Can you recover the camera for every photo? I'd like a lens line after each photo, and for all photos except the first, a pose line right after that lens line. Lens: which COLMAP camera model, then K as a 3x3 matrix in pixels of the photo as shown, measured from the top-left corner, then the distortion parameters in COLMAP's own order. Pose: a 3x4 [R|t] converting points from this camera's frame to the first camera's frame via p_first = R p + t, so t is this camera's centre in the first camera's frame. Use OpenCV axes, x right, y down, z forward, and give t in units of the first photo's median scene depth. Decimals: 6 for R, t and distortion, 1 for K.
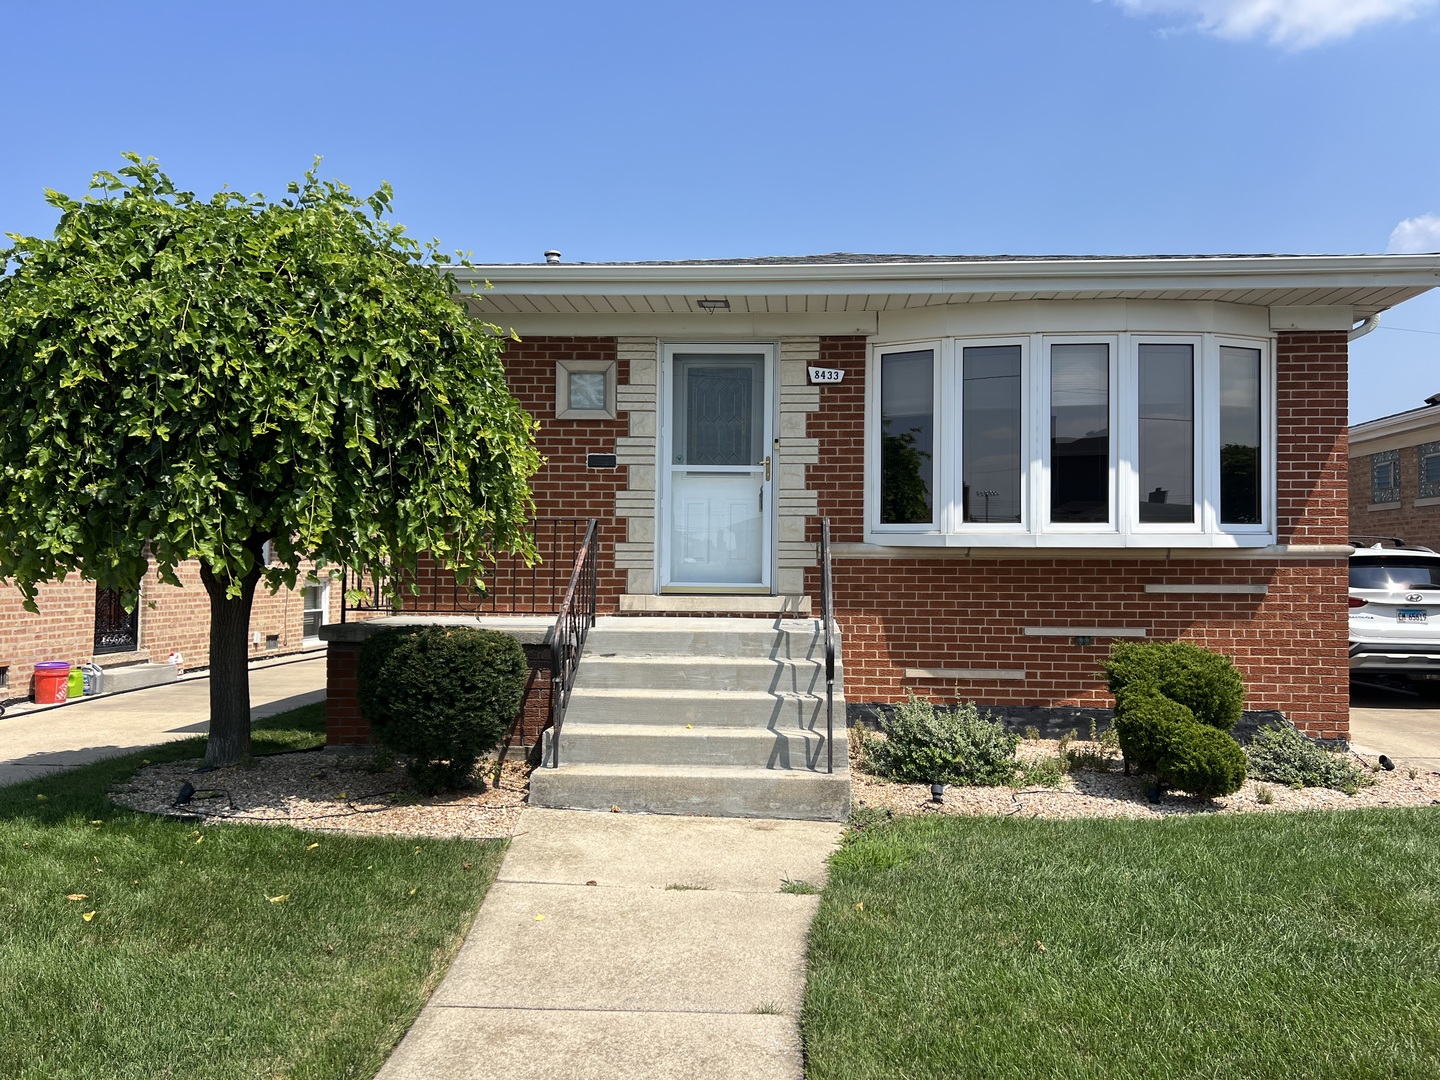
lens RADIAL K [[1082.7, 0, 739.6], [0, 1082.7, 550.5], [0, 0, 1]] dist [0.078643, -0.098415]
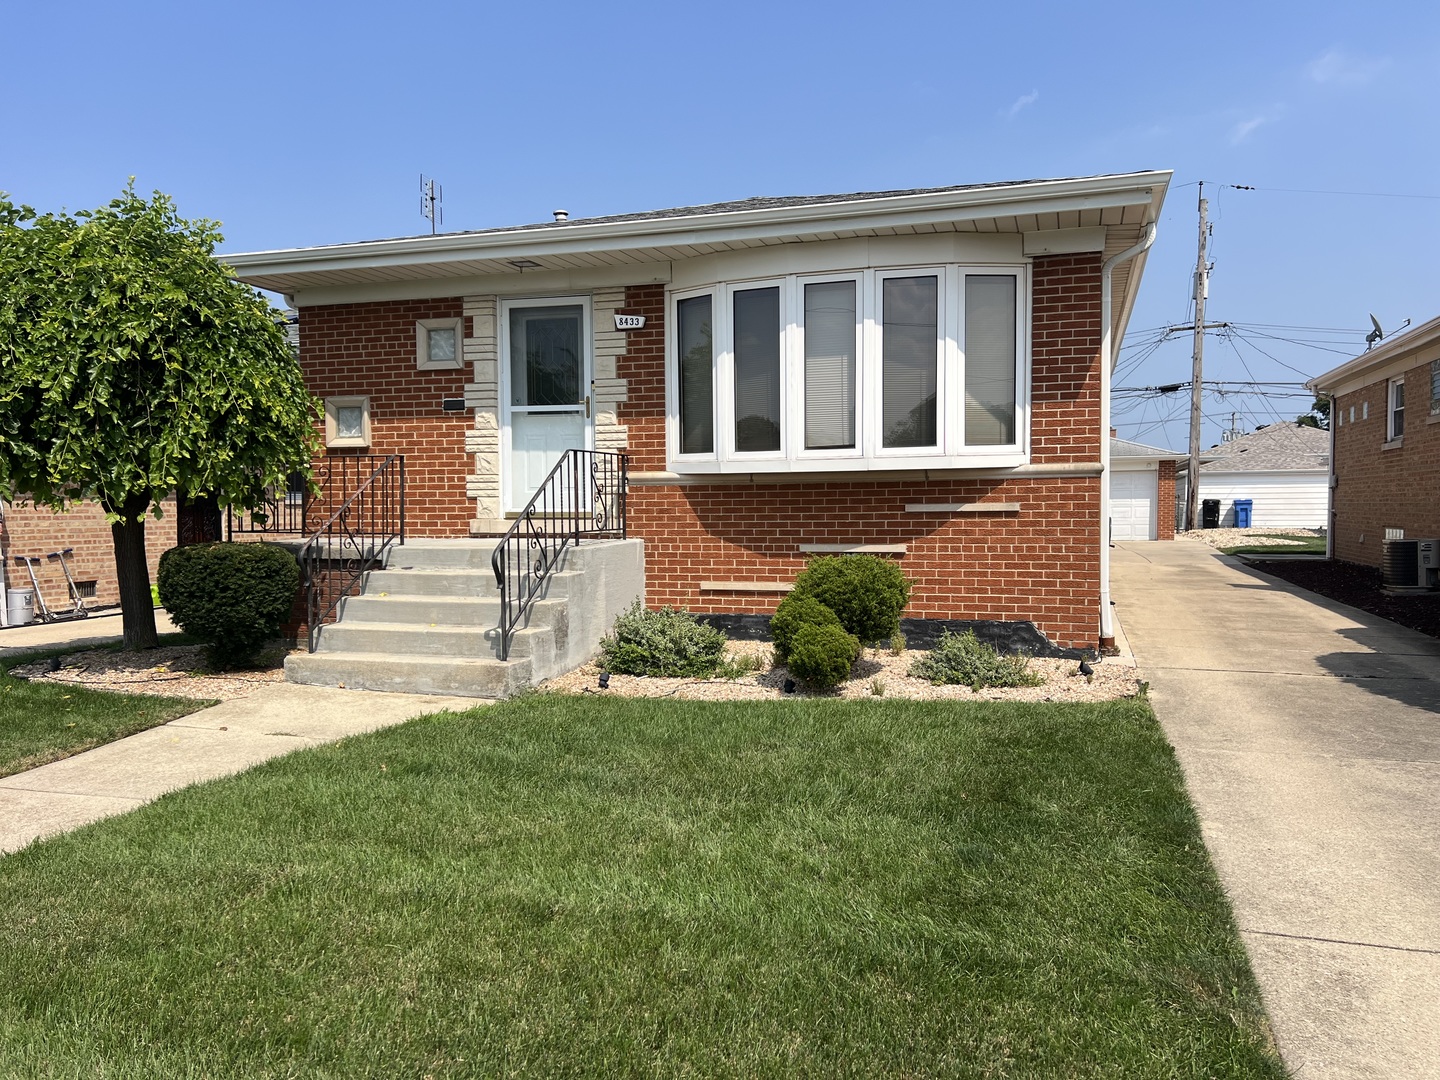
lens RADIAL K [[1082.7, 0, 738.9], [0, 1082.7, 552.9], [0, 0, 1]] dist [0.078643, -0.098415]
pose [[0.970743, -0.002983, -0.240104, 0.480288], [0.018016, 0.998009, 0.060441, 0.011883], [0.239445, -0.062998, 0.968864, -0.081877]]
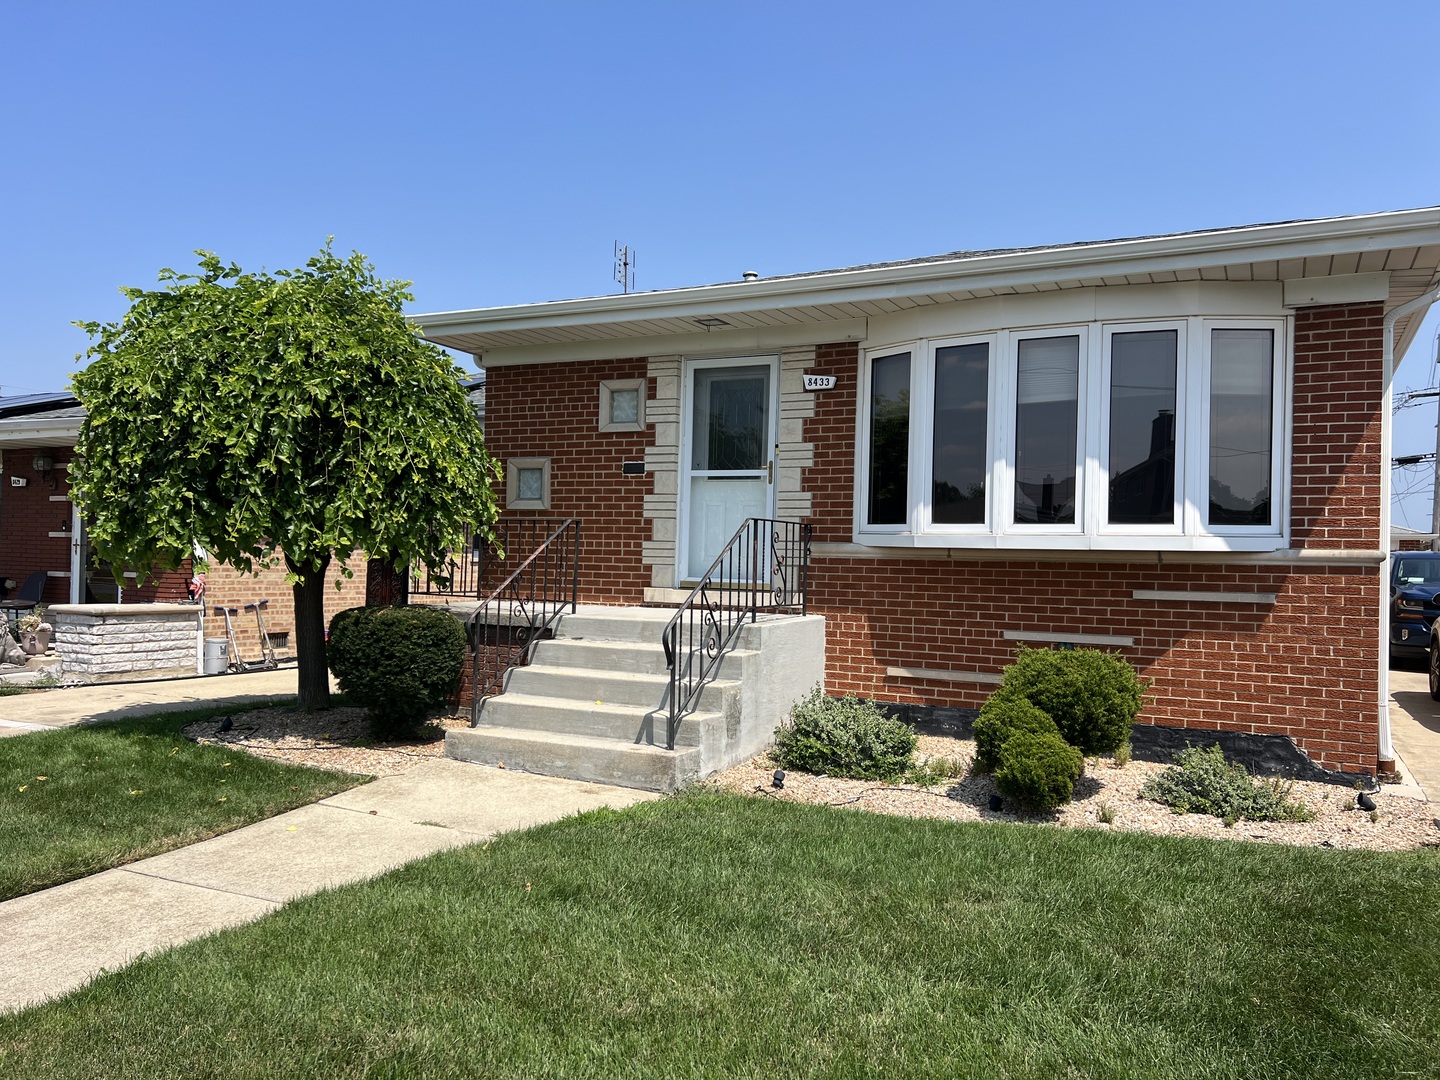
lens RADIAL K [[1082.7, 0, 736.9], [0, 1082.7, 552.0], [0, 0, 1]] dist [0.078643, -0.098415]
pose [[0.919429, 0.011653, -0.393083, 0.438112], [-0.011721, 0.999929, 0.002227, 0.000661], [0.393081, 0.002559, 0.919500, 0.010650]]
